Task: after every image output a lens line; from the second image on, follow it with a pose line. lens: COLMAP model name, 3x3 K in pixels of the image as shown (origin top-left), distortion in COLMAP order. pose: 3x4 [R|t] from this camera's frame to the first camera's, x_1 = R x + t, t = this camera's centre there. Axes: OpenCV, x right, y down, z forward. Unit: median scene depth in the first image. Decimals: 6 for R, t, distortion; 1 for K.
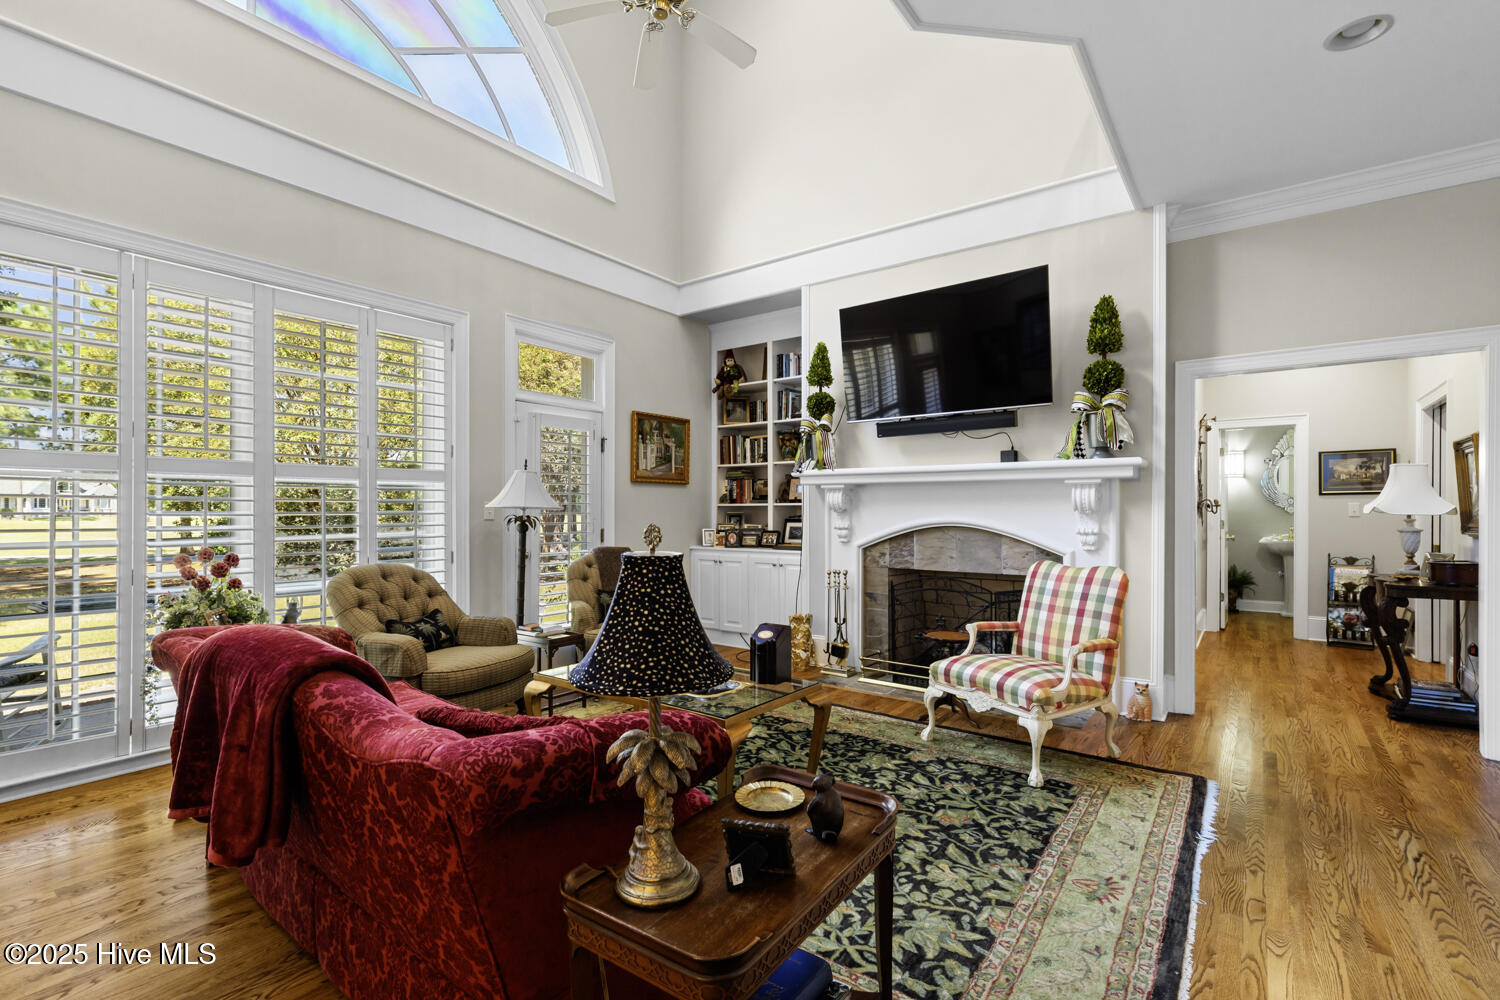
lens RADIAL K [[674.2, 0, 747.2], [0, 674.2, 502.7], [0, 0, 1]] dist [0.001895, -0.000036]
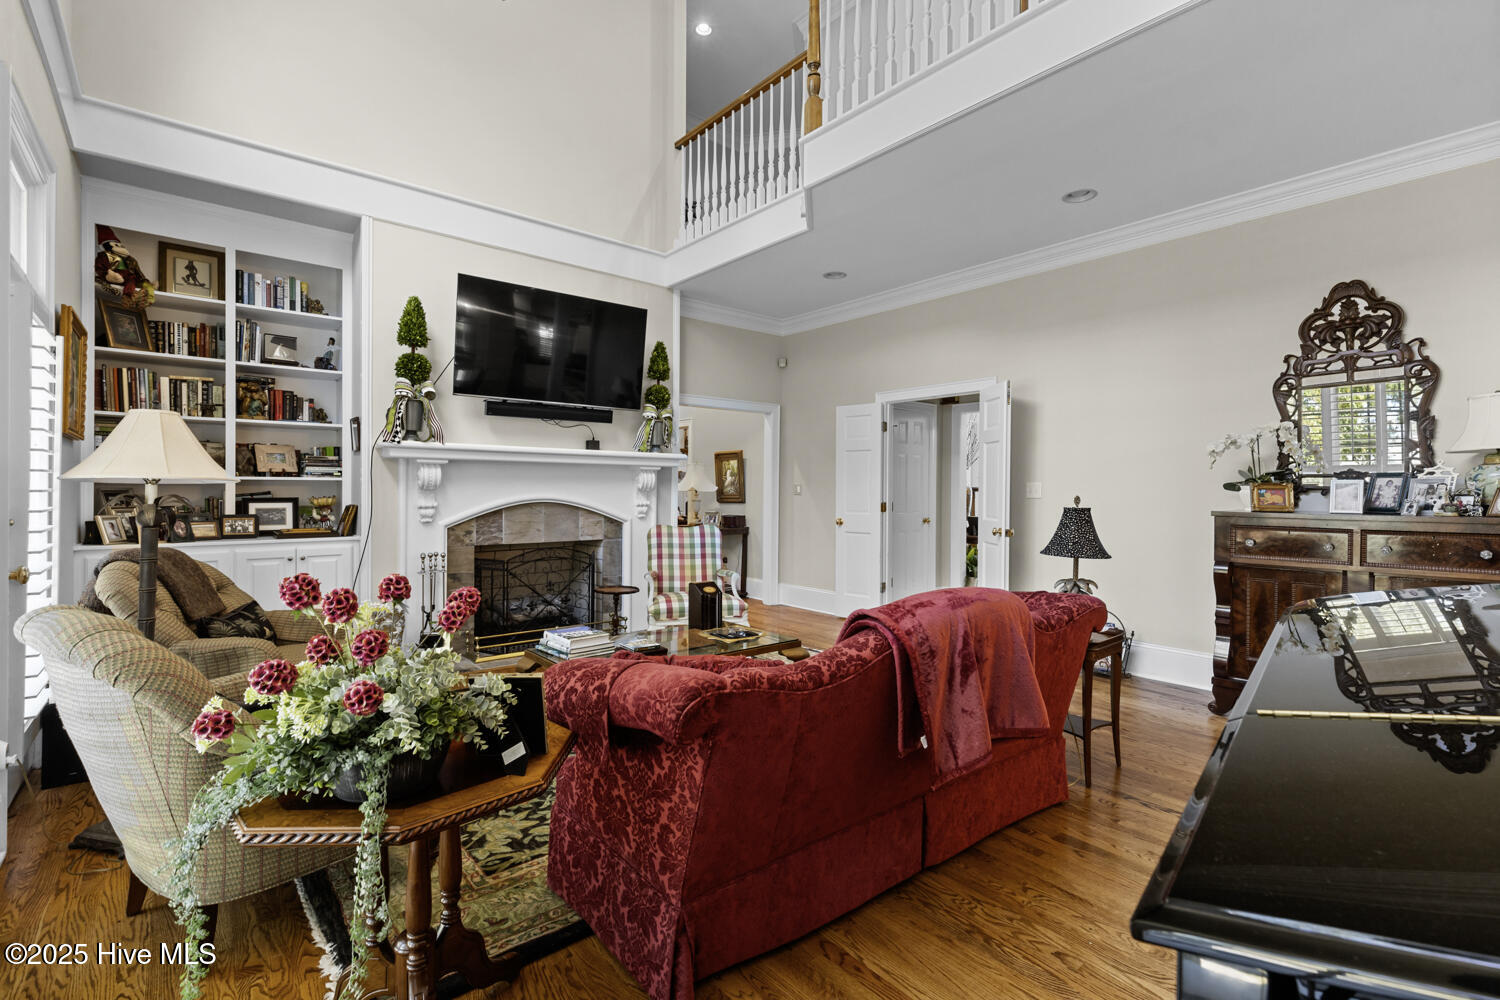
lens RADIAL K [[674.2, 0, 747.6], [0, 674.2, 497.3], [0, 0, 1]] dist [0.001895, -0.000036]
pose [[0.224661, -0.009758, 0.974388, -0.683236], [-0.017125, 0.999756, 0.013960, 0.004533], [-0.974286, -0.019823, 0.224439, 0.392698]]
